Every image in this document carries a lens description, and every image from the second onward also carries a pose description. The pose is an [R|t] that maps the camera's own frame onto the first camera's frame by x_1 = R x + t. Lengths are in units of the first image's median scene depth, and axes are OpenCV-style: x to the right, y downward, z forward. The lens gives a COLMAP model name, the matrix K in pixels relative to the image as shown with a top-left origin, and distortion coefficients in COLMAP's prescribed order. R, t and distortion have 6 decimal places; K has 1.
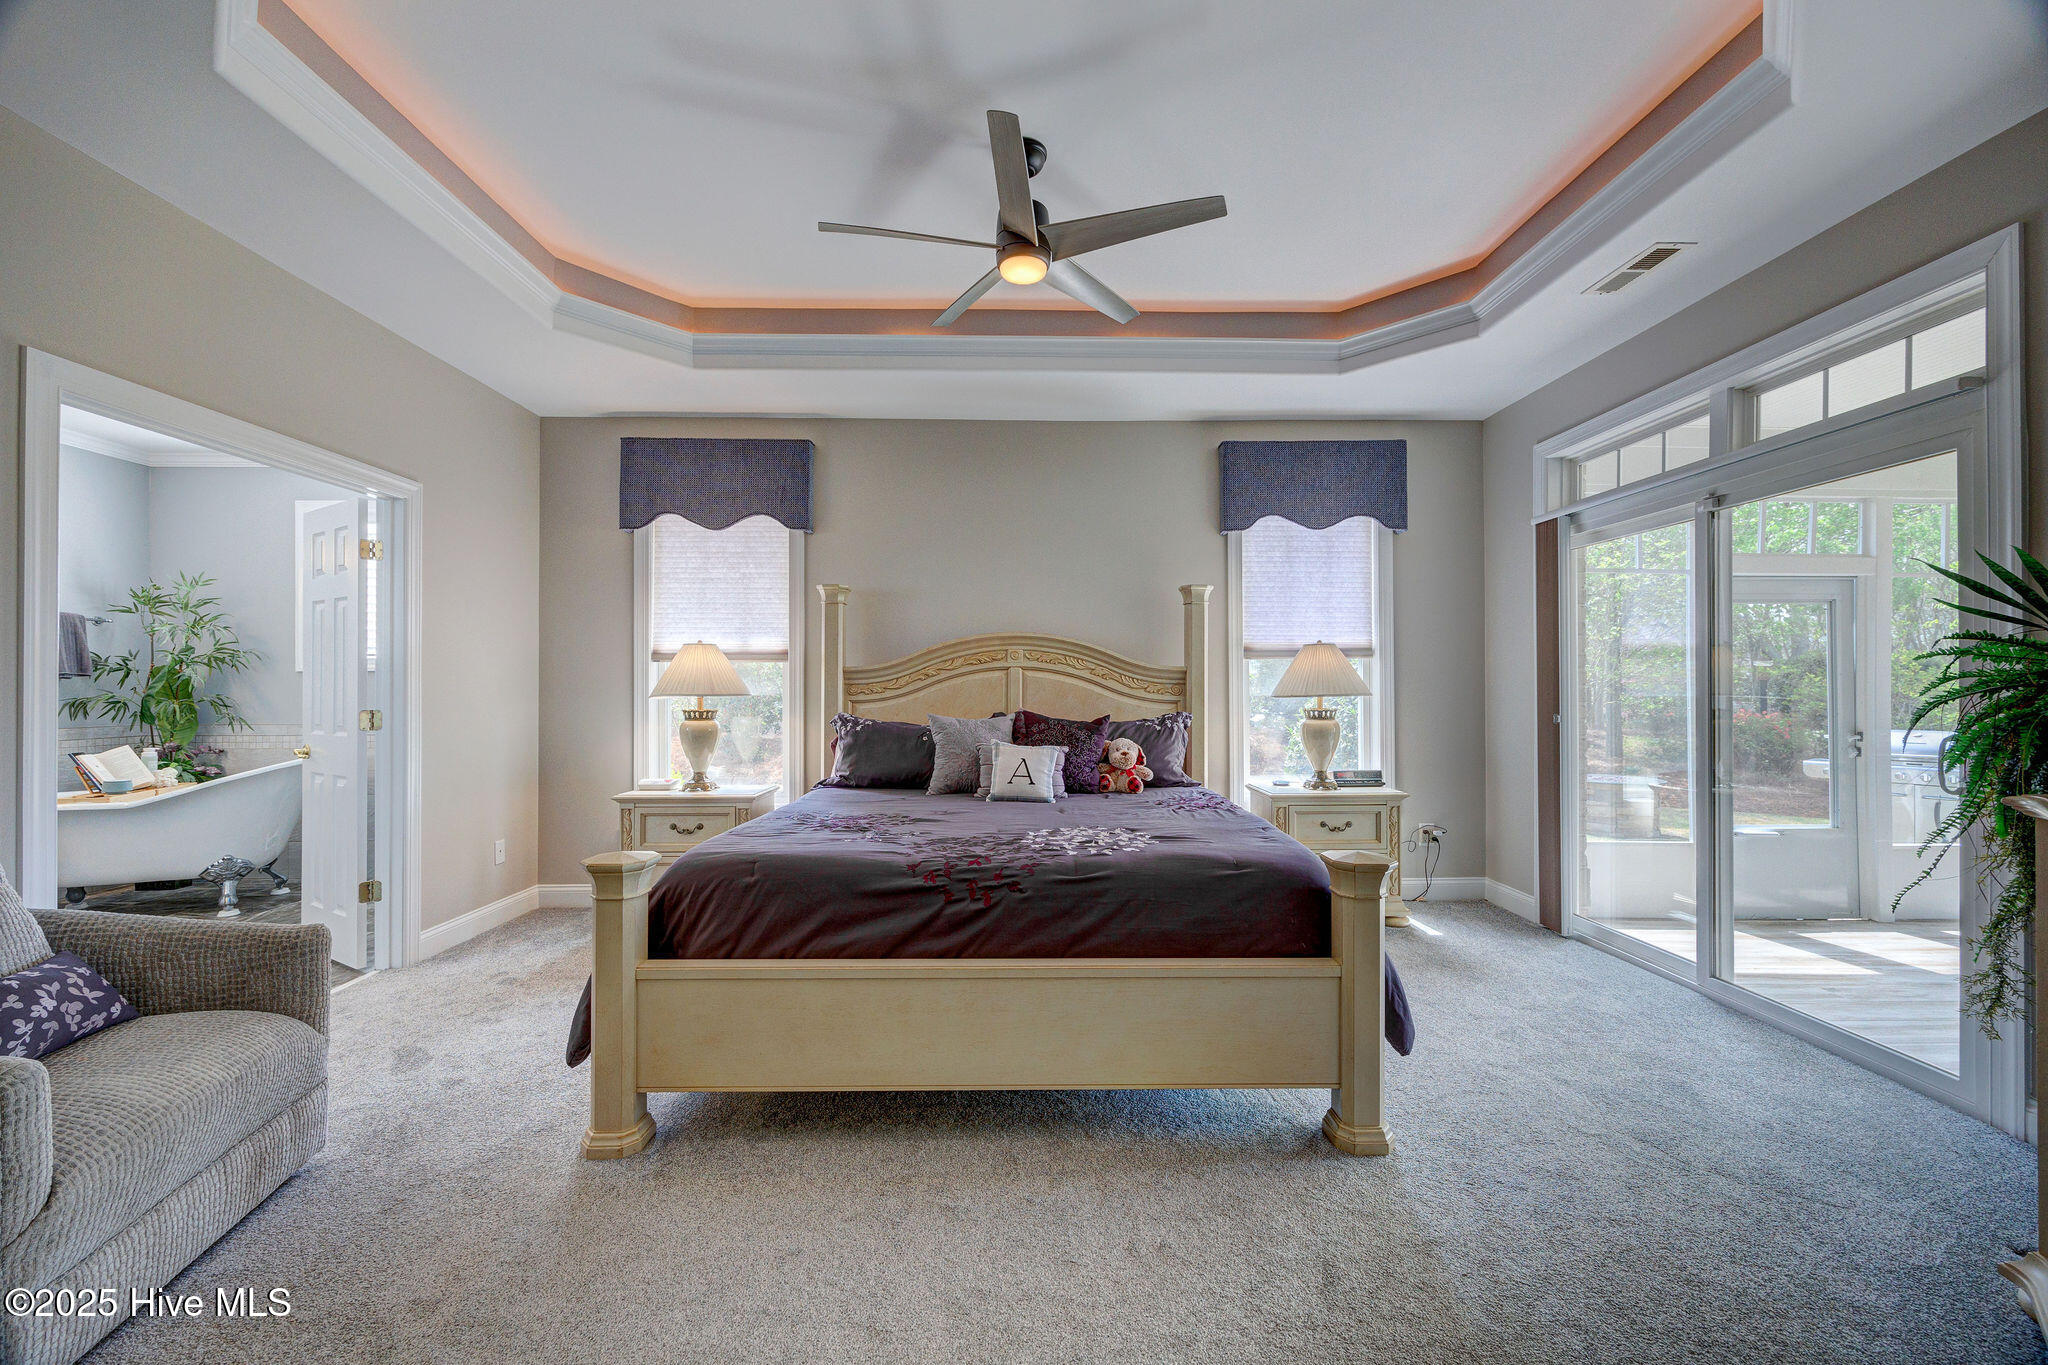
lens RADIAL K [[773.3, 0, 1018.5], [0, 773.3, 684.5], [0, 0, 1]] dist [-0.002975, -0.000770]
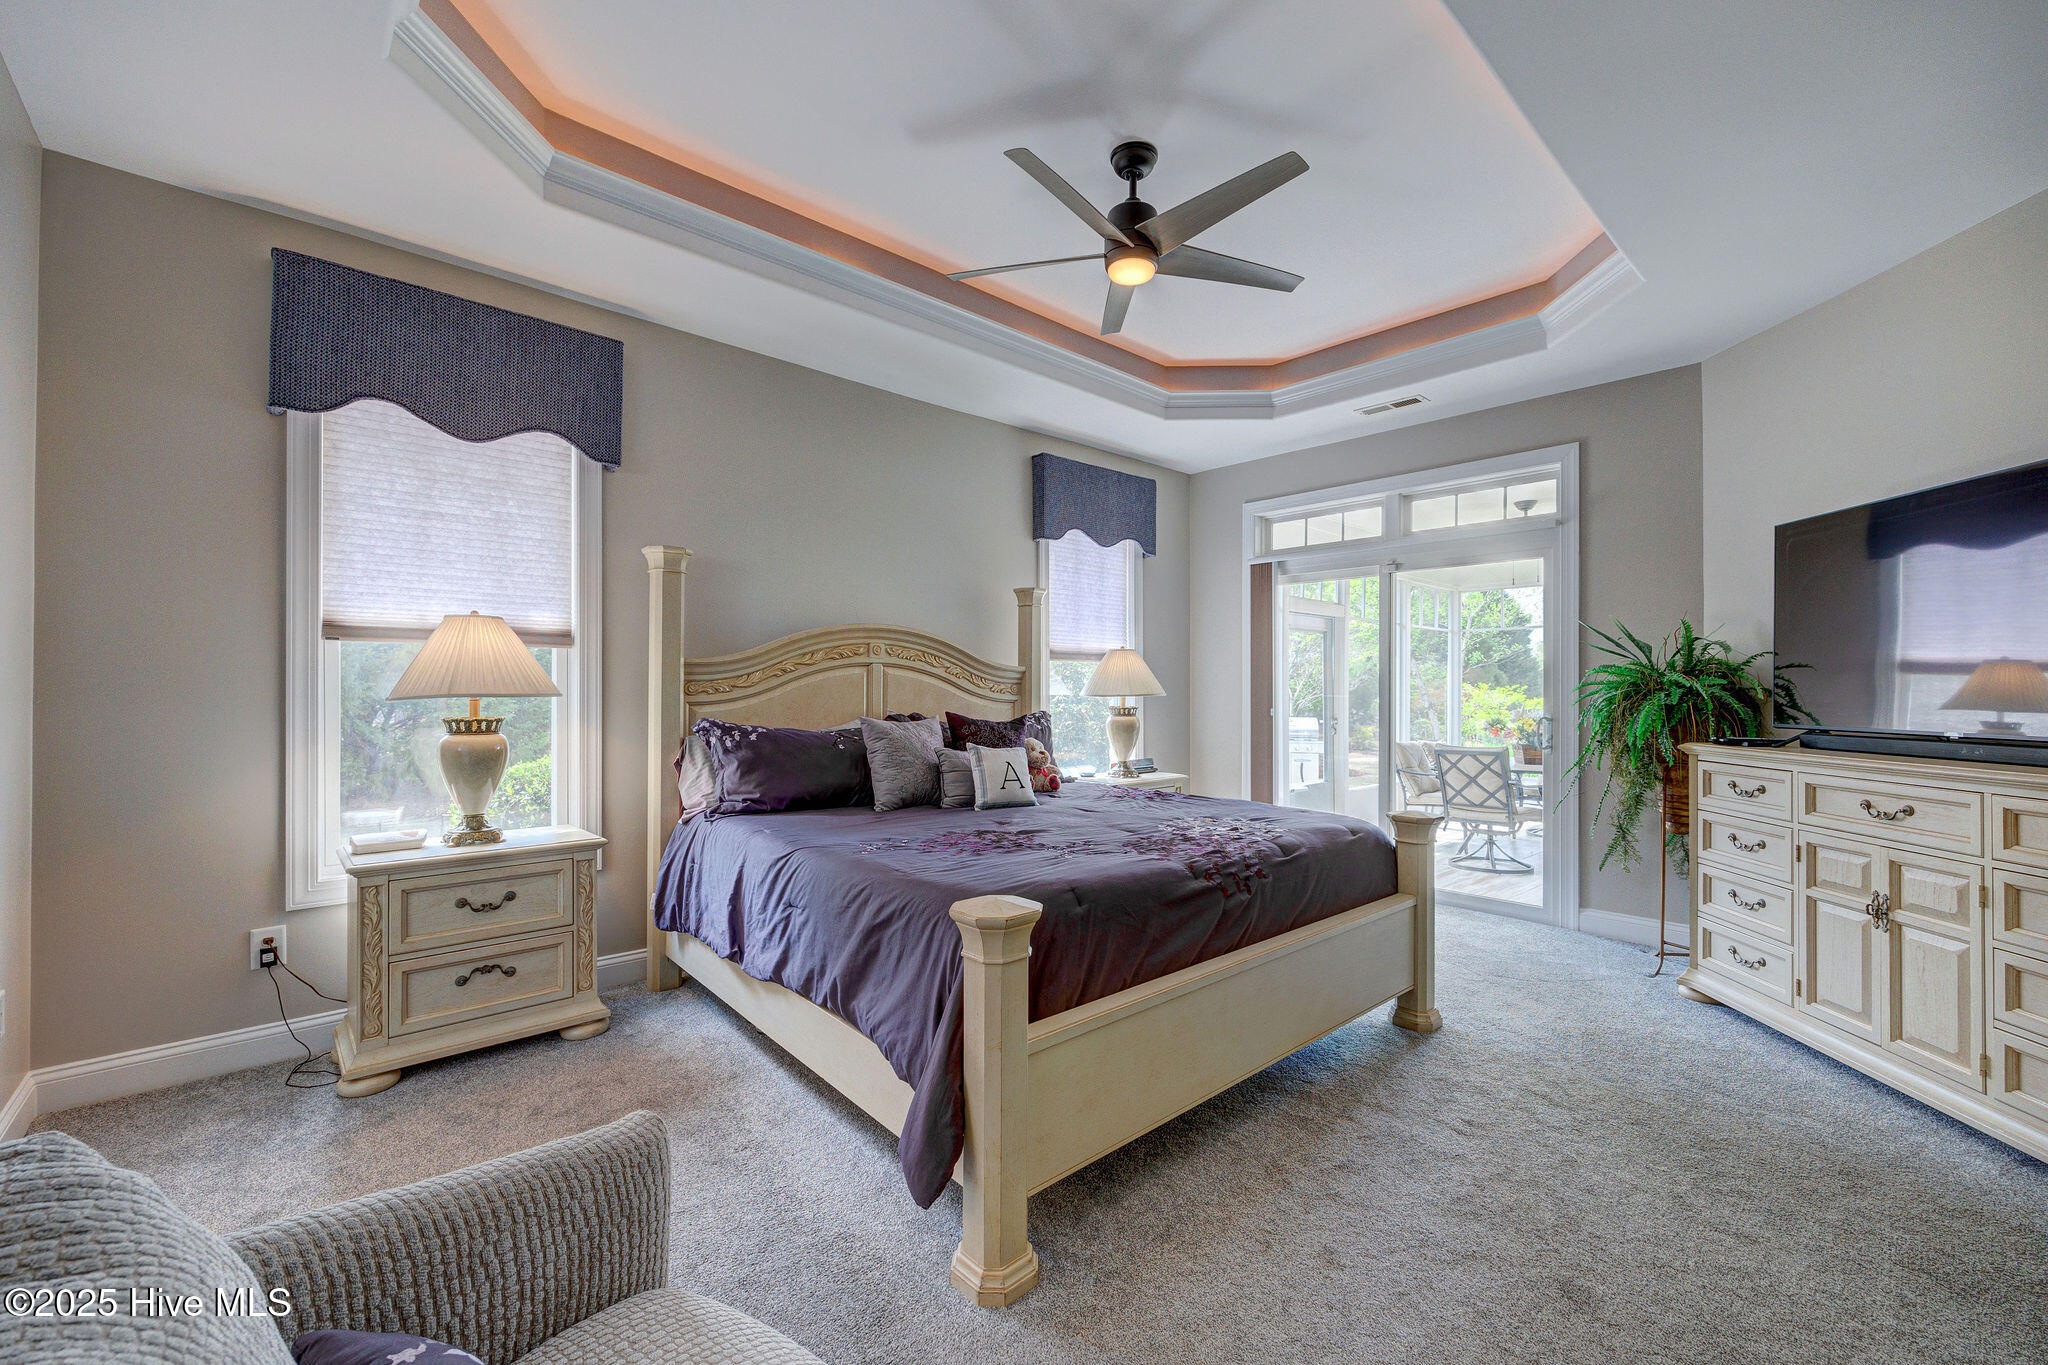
lens RADIAL K [[823.2, 0, 1029.0], [0, 823.2, 683.9], [0, 0, 1]] dist [0.001678, -0.000019]
pose [[0.757215, 0.007292, 0.653125, -0.507781], [-0.008548, 0.999963, -0.001253, 0.000912], [-0.653110, -0.004634, 0.757249, 0.175434]]
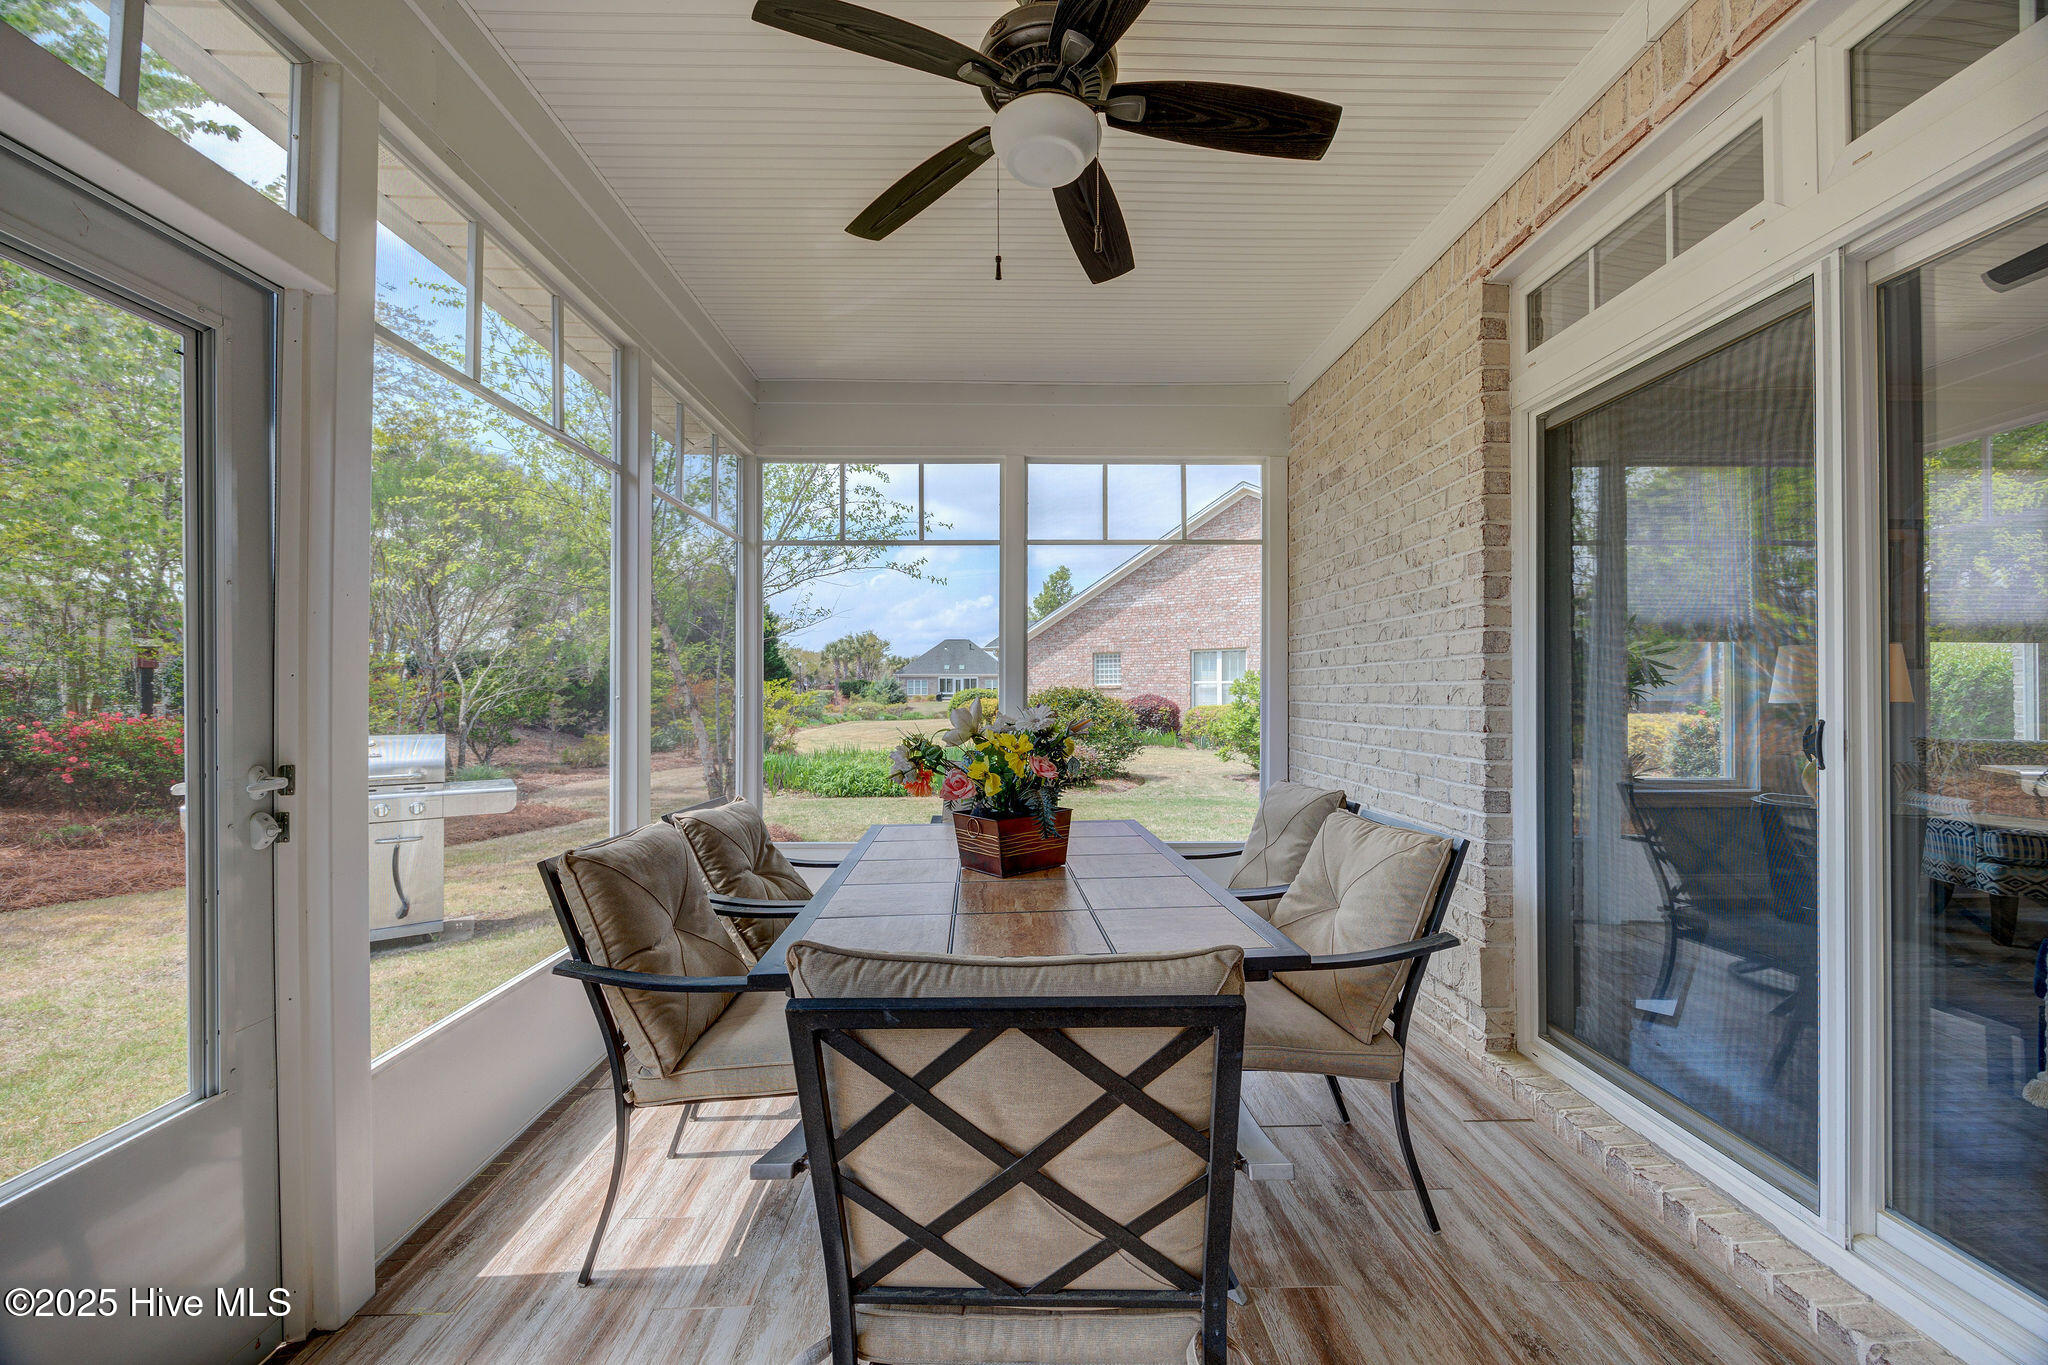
lens RADIAL K [[823.2, 0, 1032.3], [0, 823.2, 682.4], [0, 0, 1]] dist [0.001678, -0.000019]
pose [[0.003460, 0.006547, 0.999973, 0.849777], [-0.003227, 0.999973, -0.006535, 0.032075], [-0.999989, -0.003205, 0.003481, 0.778676]]
